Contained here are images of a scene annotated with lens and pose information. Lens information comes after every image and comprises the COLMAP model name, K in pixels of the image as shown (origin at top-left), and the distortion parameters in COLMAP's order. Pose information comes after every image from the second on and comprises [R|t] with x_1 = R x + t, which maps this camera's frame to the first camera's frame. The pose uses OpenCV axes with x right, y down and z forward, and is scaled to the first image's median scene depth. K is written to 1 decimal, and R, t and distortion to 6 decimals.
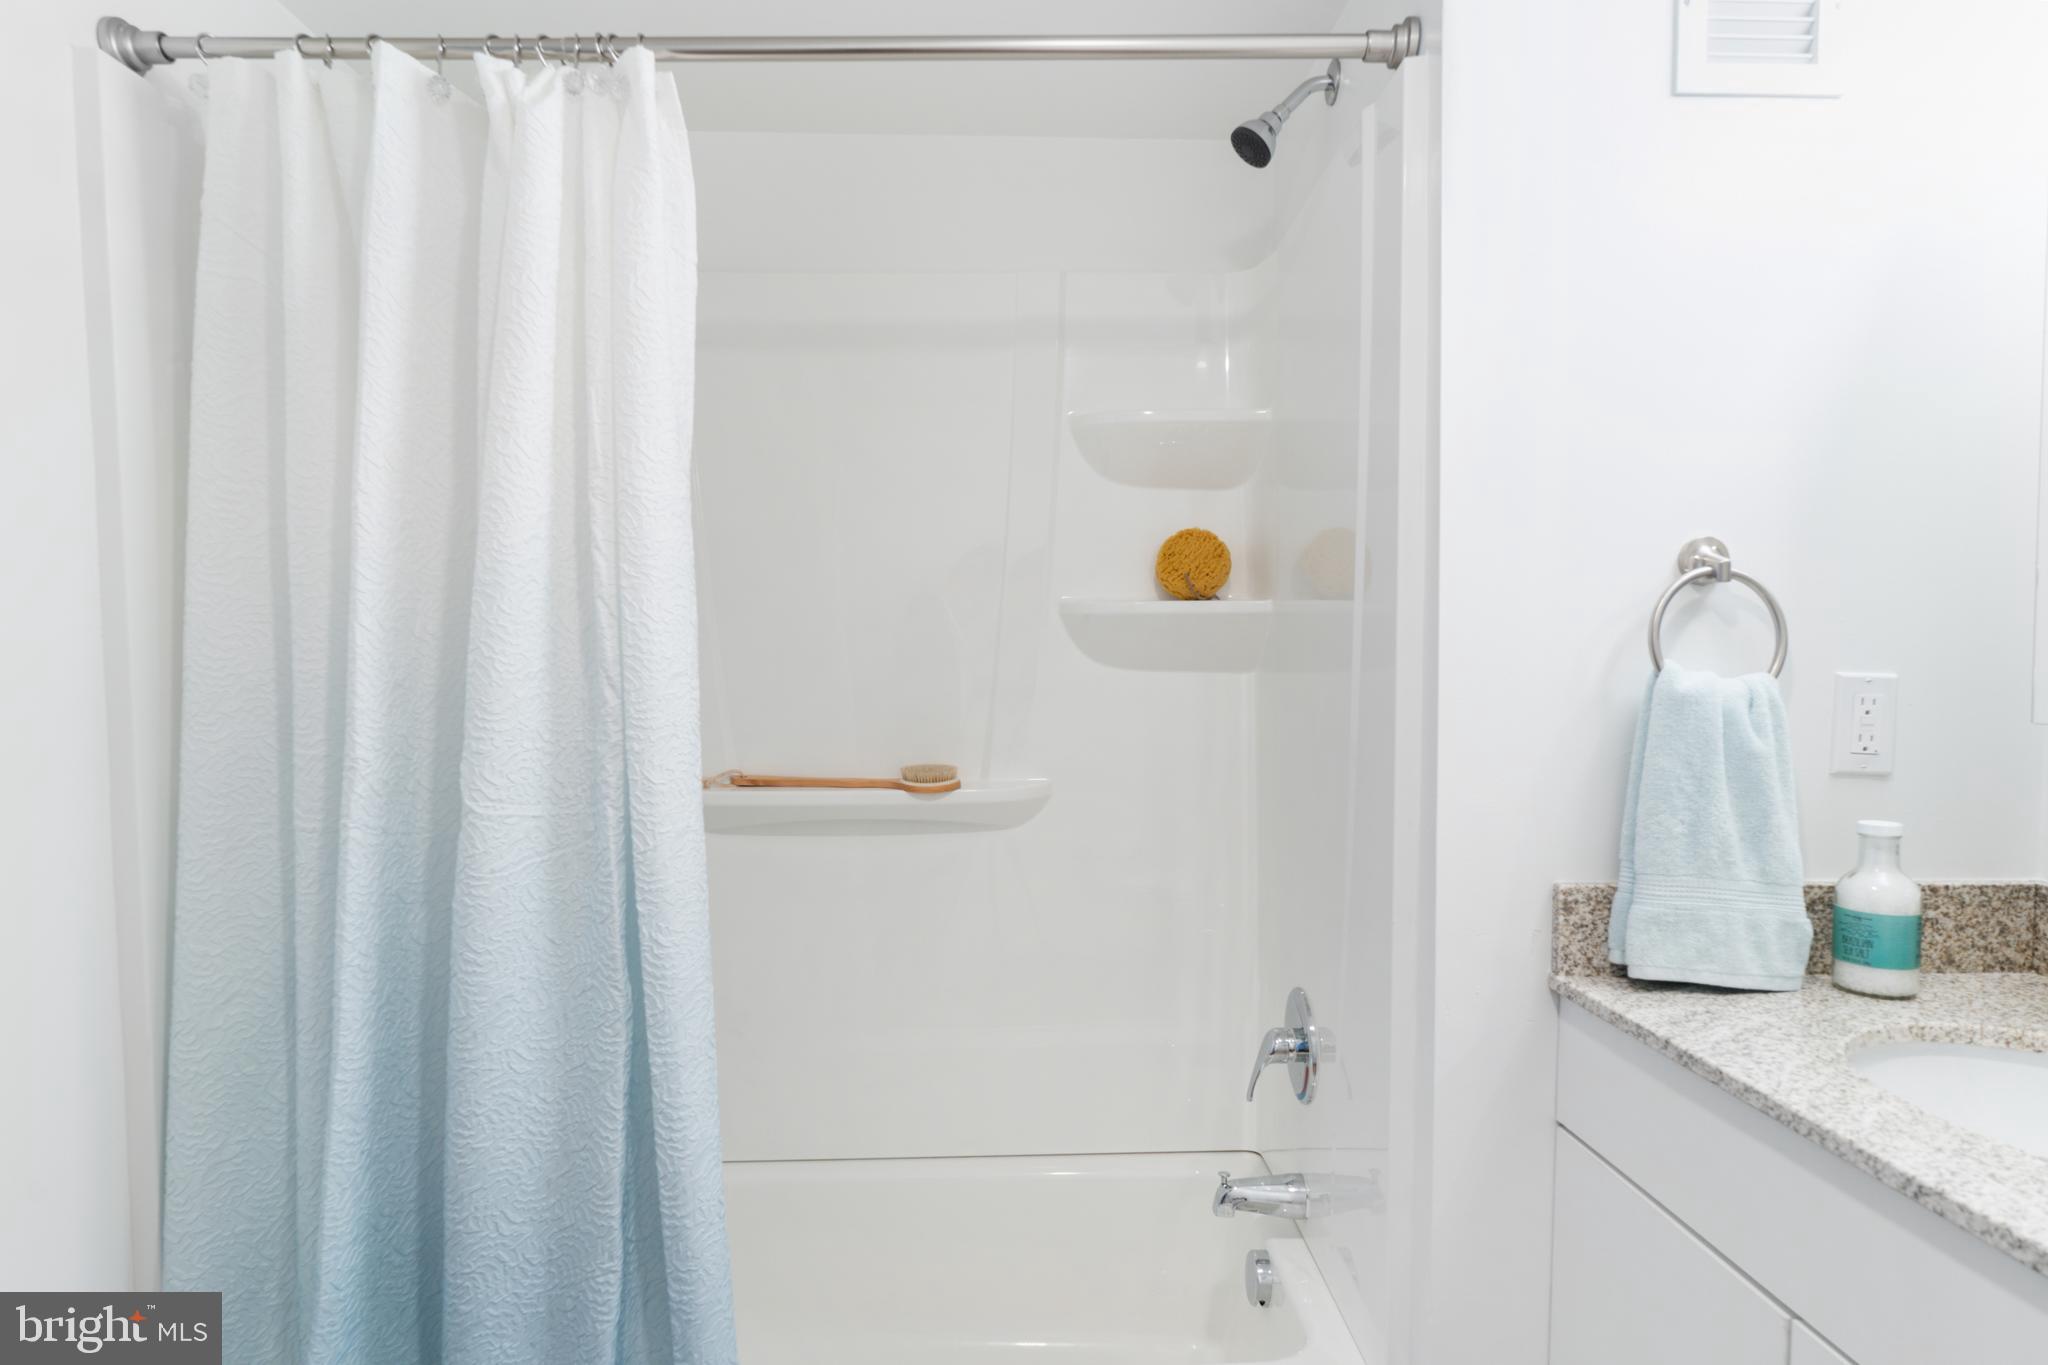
lens RADIAL K [[1111.1, 0, 1080.9], [0, 1111.1, 710.7], [0, 0, 1]] dist [-0.005308, -0.000799]
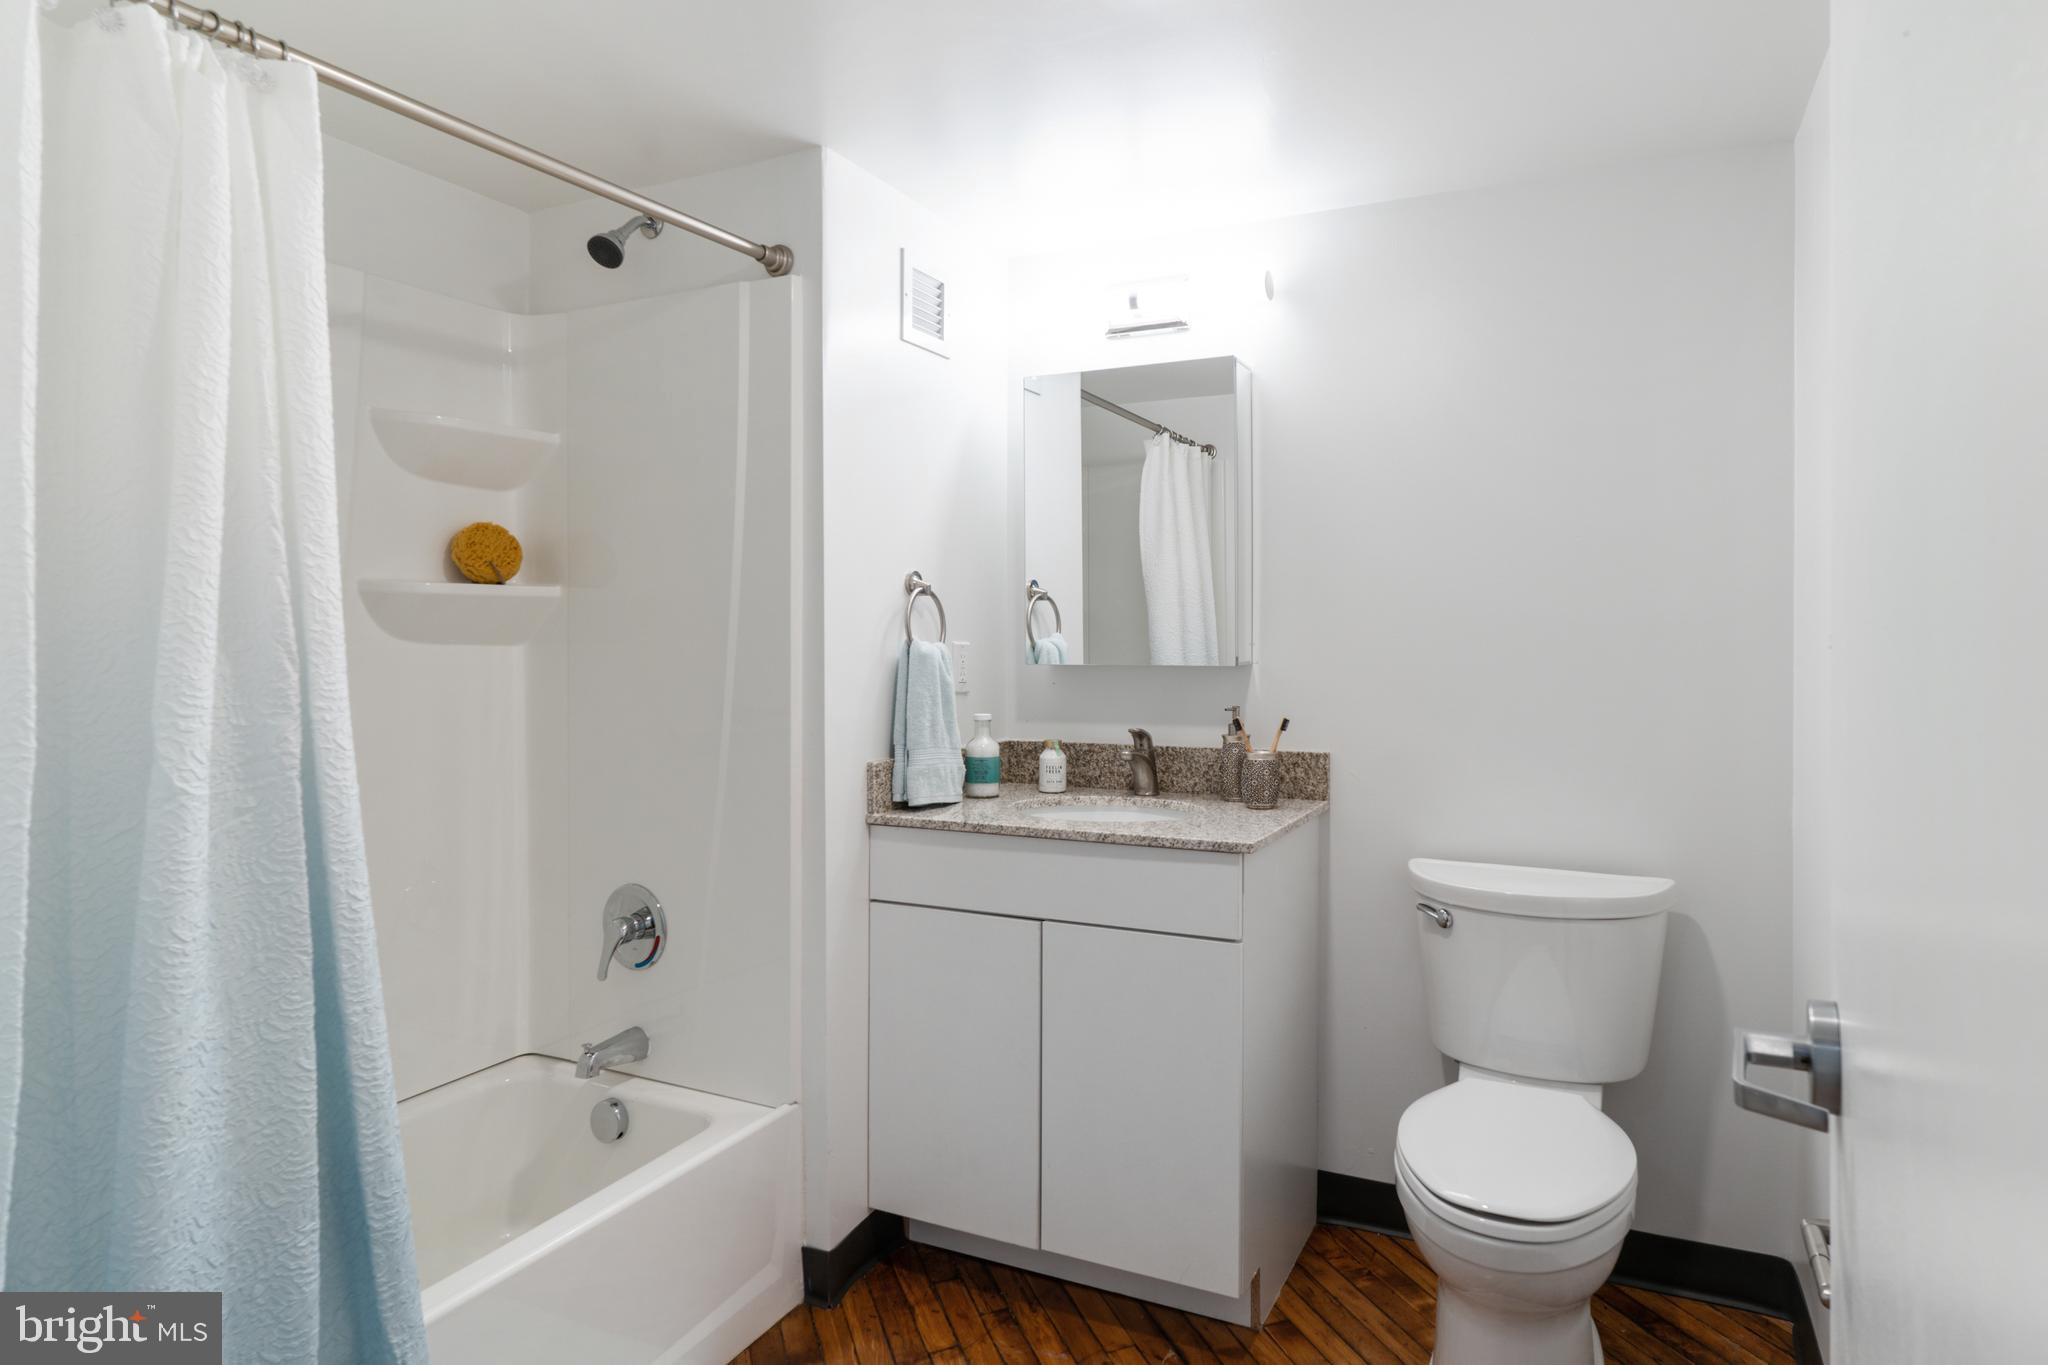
lens RADIAL K [[1061.1, 0, 1028.2], [0, 1061.1, 663.3], [0, 0, 1]] dist [0.000588, 0.000358]
pose [[0.511427, -0.020425, 0.859084, -0.908634], [0.039262, 0.999229, 0.000384, 0.007886], [-0.858429, 0.033533, 0.511835, -0.086126]]
